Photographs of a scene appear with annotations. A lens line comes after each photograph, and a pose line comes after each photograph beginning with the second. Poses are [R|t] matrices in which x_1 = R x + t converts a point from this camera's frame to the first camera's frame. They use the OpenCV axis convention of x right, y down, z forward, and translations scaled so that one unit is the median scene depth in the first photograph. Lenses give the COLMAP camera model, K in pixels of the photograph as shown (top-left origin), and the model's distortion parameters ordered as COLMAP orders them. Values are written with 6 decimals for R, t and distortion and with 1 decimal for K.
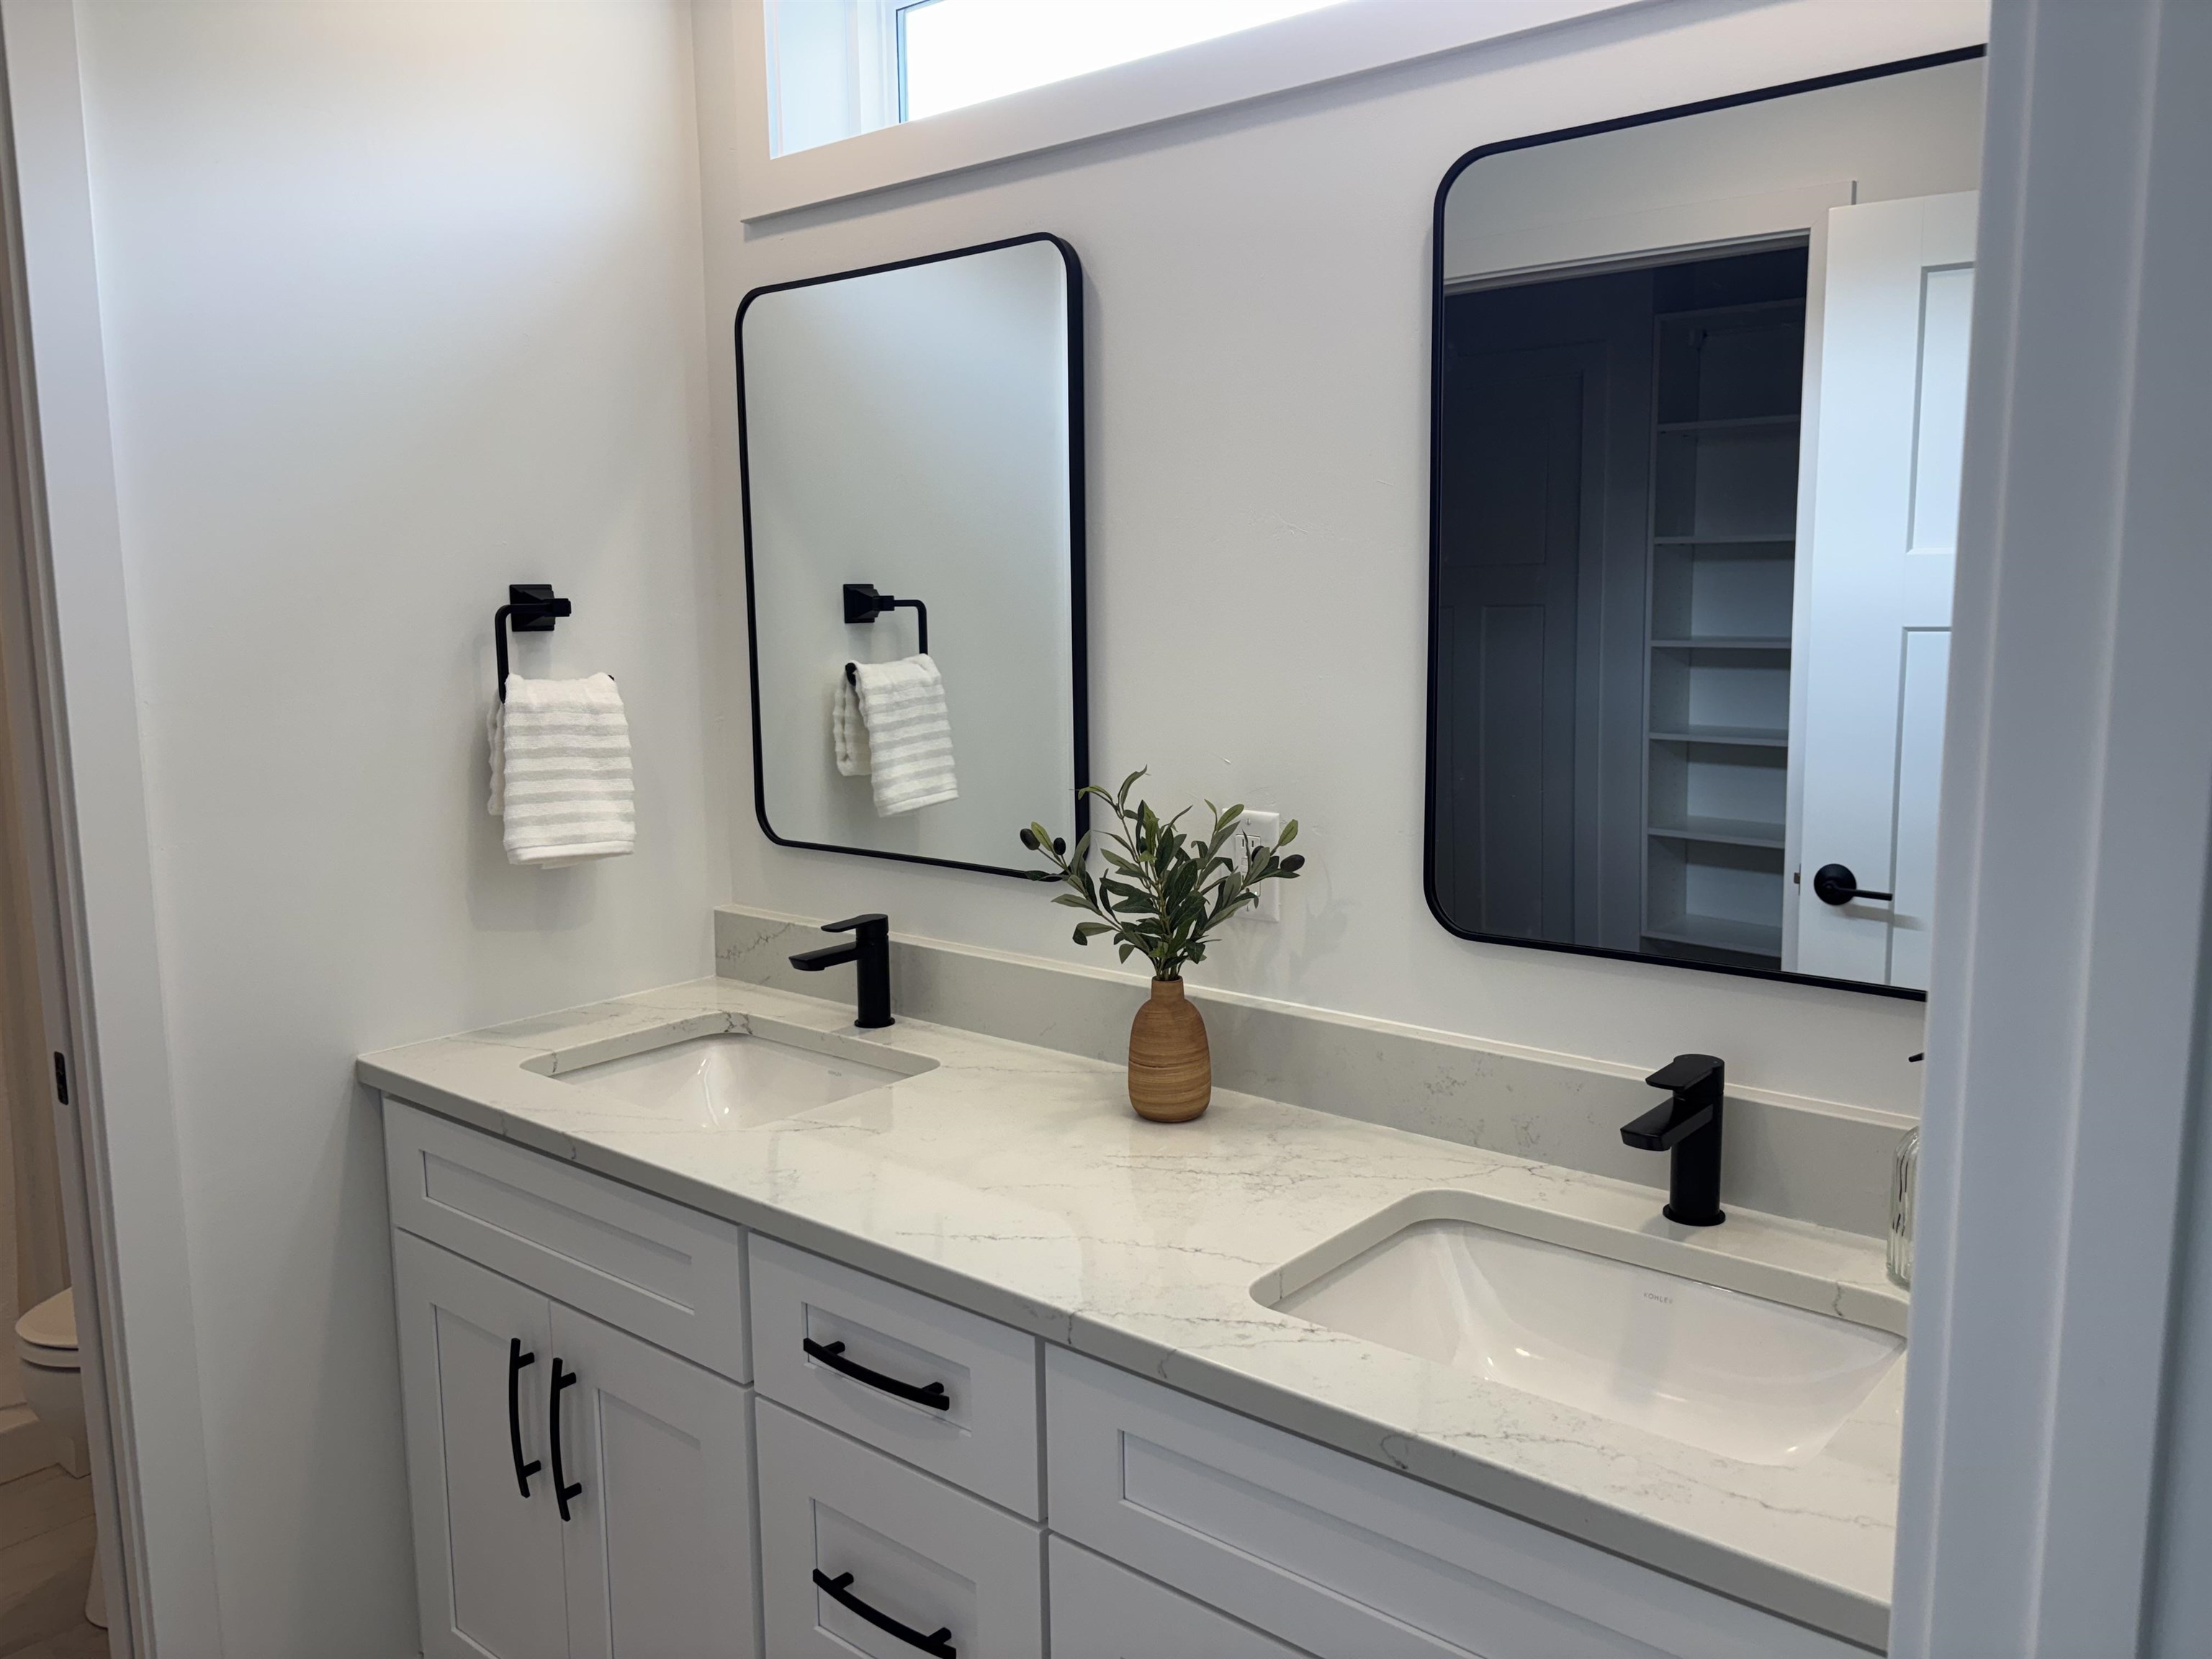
lens RADIAL K [[1670.6, 0, 1106.0], [0, 1670.6, 829.5], [0, 0, 1]] dist [0.078467, -0.087815]
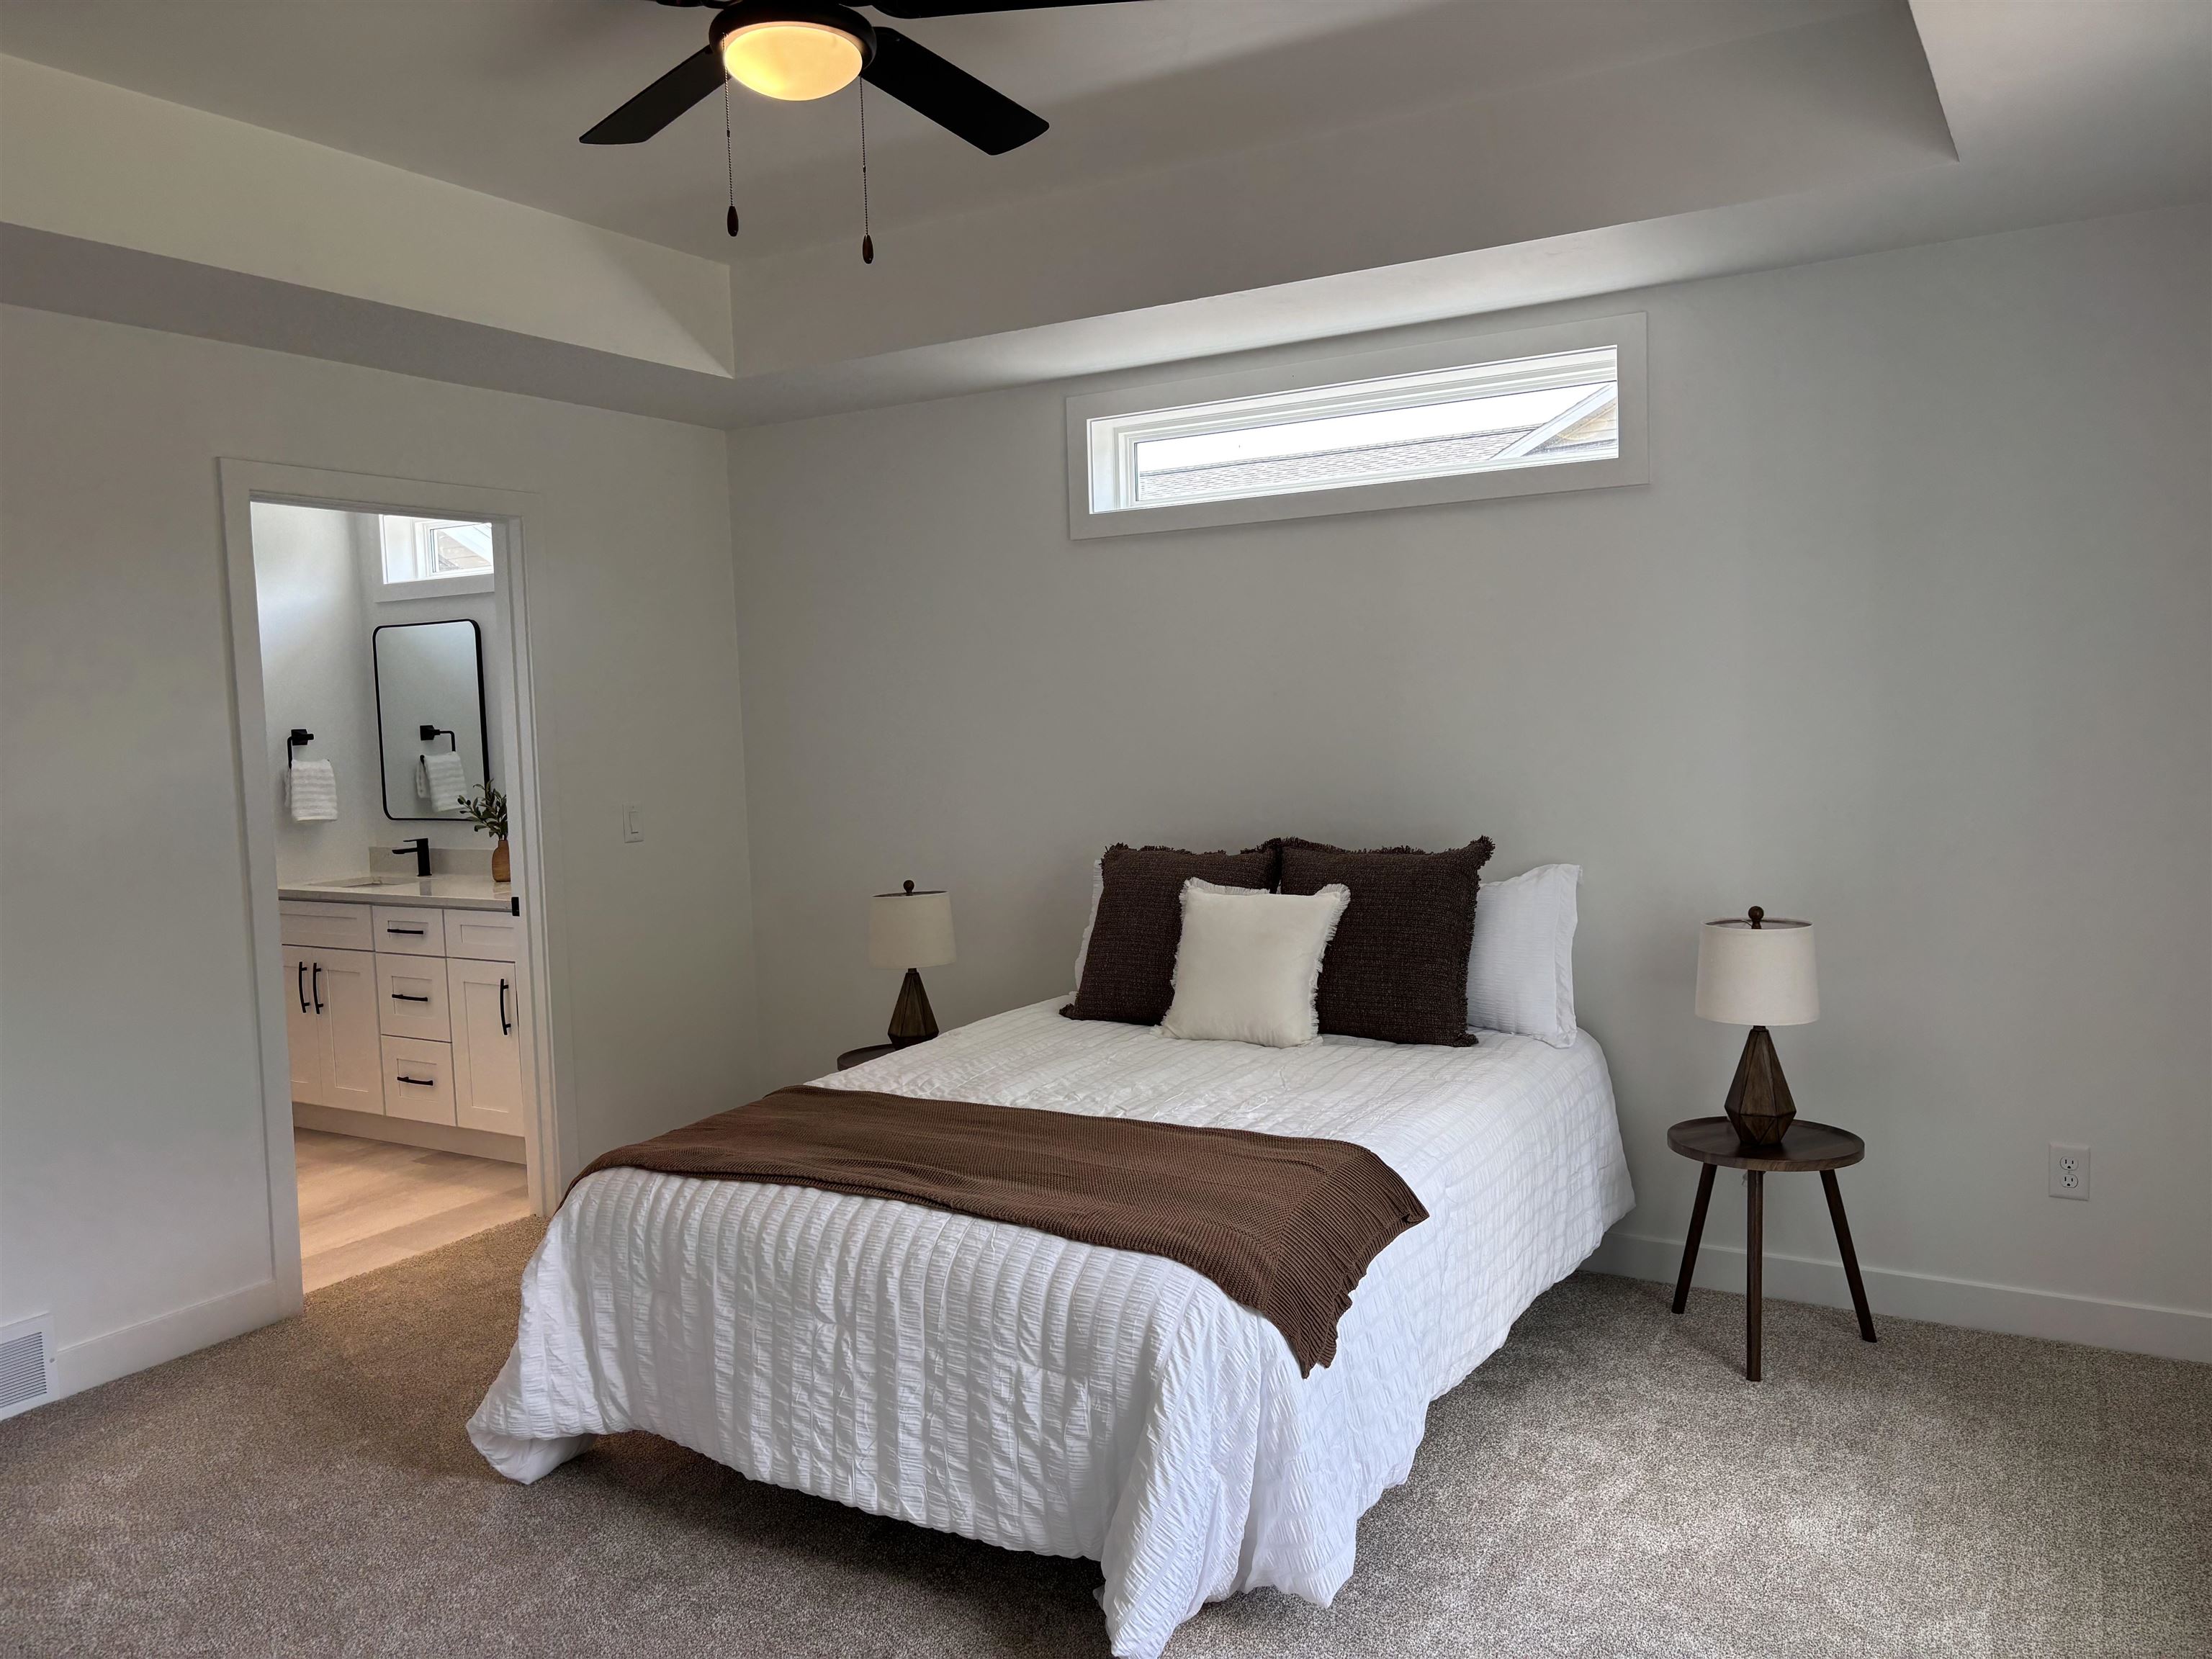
lens RADIAL K [[1674.1, 0, 1106.0], [0, 1674.1, 829.5], [0, 0, 1]] dist [-0.001846, -0.003292]
pose [[0.987207, -0.032936, 0.156006, 0.585172], [0.044022, 0.996704, -0.068144, 0.288893], [-0.153248, 0.074139, 0.985403, -2.072588]]
